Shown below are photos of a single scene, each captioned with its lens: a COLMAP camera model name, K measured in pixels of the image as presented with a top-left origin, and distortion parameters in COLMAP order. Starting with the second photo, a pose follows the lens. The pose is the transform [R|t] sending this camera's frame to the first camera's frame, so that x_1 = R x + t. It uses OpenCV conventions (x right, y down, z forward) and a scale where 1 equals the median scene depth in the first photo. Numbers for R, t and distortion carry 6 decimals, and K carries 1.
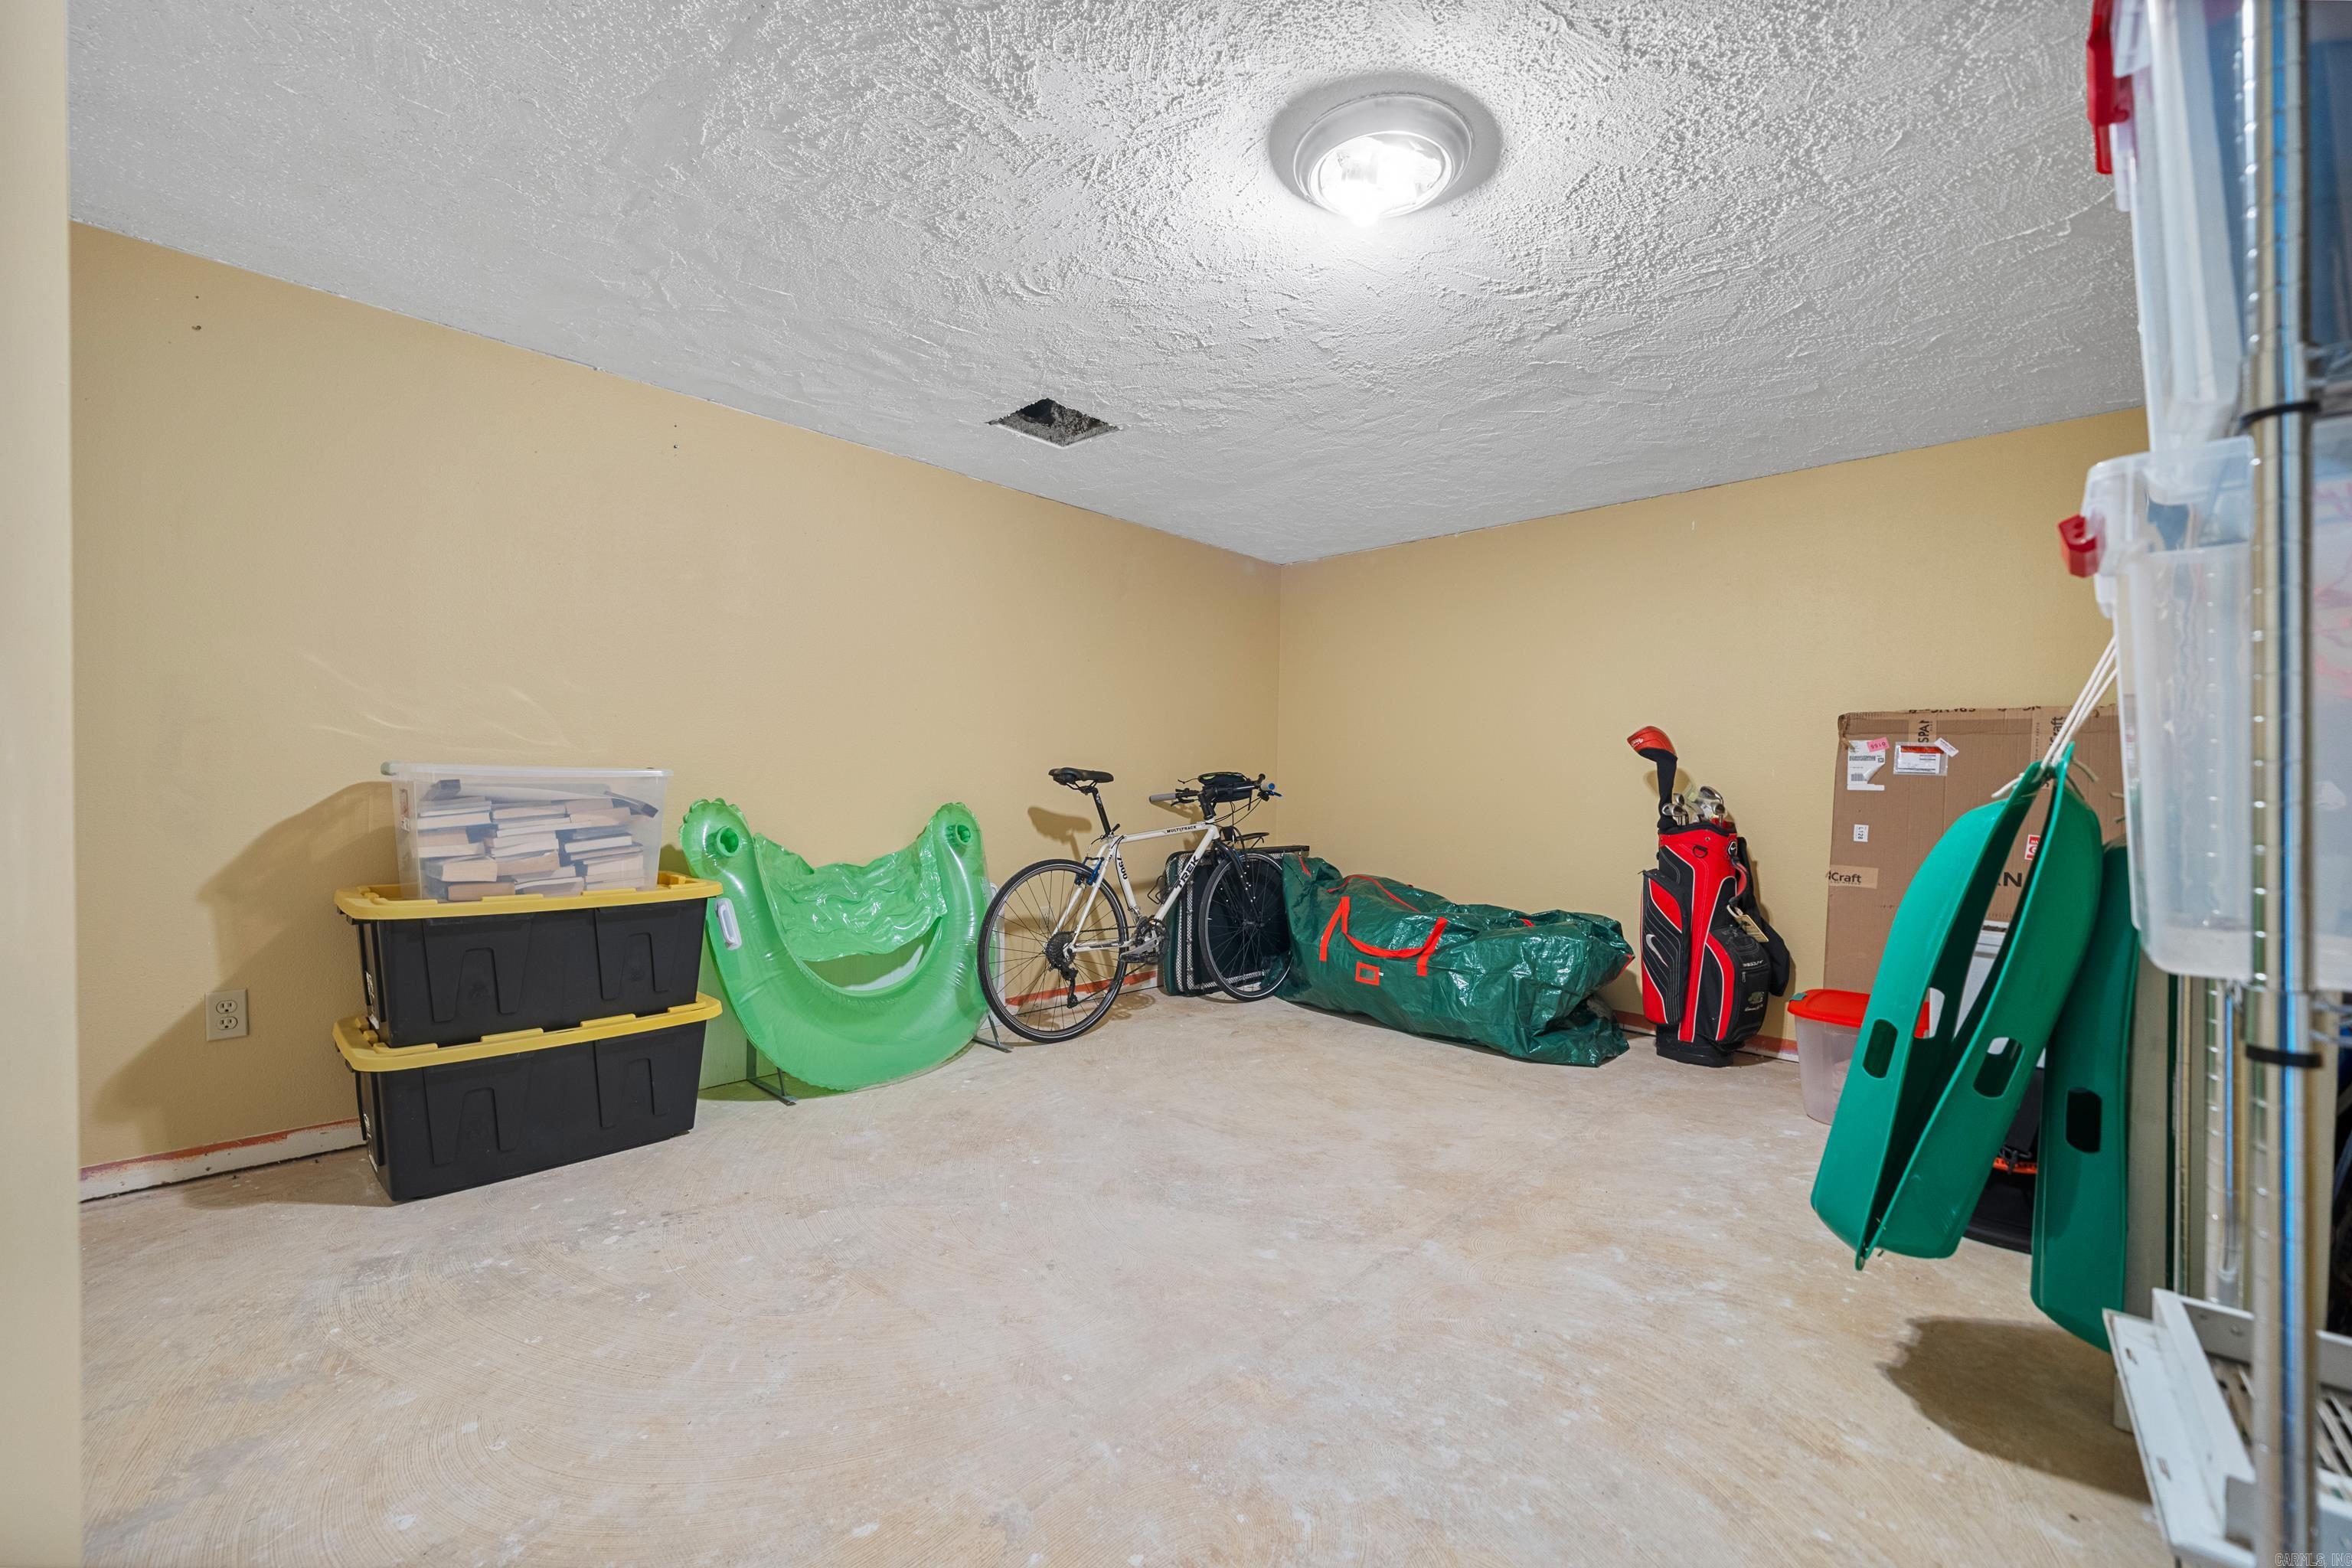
lens RADIAL K [[947.7, 0, 1173.9], [0, 947.7, 788.3], [0, 0, 1]] dist [0.000336, -0.000012]
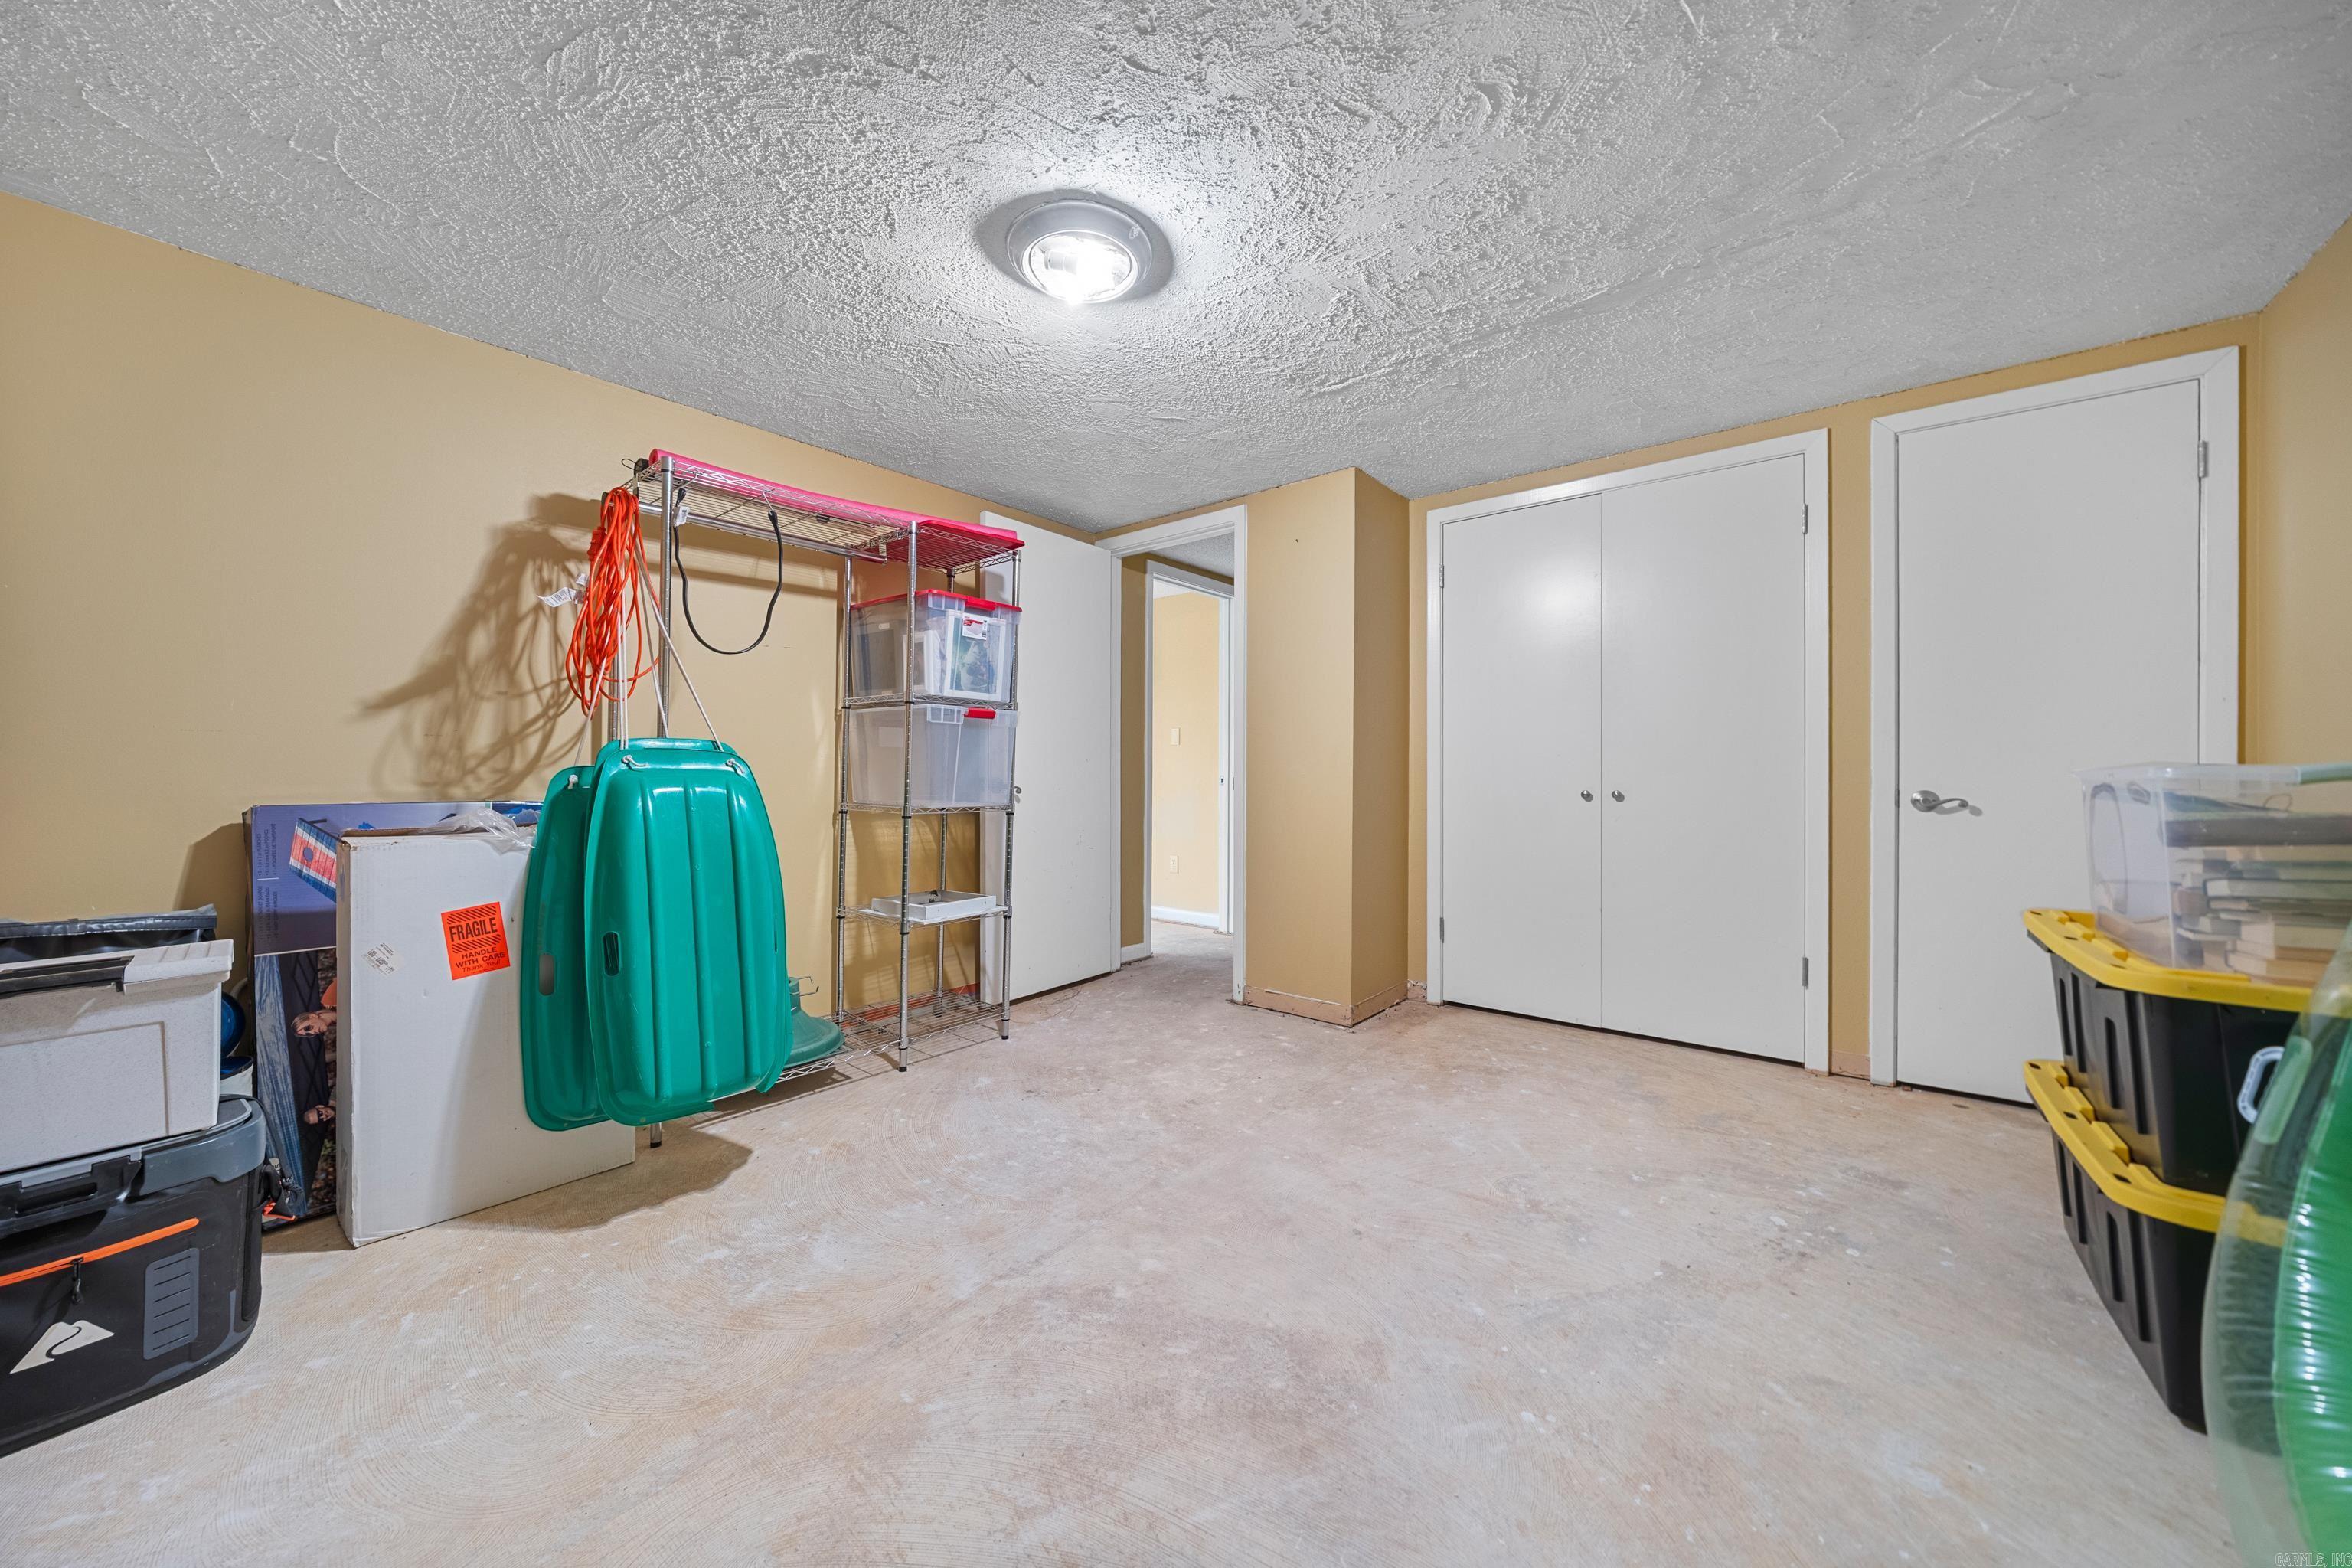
lens RADIAL K [[801.4, 0, 1173.1], [0, 801.4, 775.0], [0, 0, 1]] dist [-0.006415, -0.000139]
pose [[-0.996409, -0.019350, -0.082426, 0.163910], [-0.019825, 0.999791, 0.004944, -0.006957], [0.082313, 0.006561, -0.996585, 1.935866]]
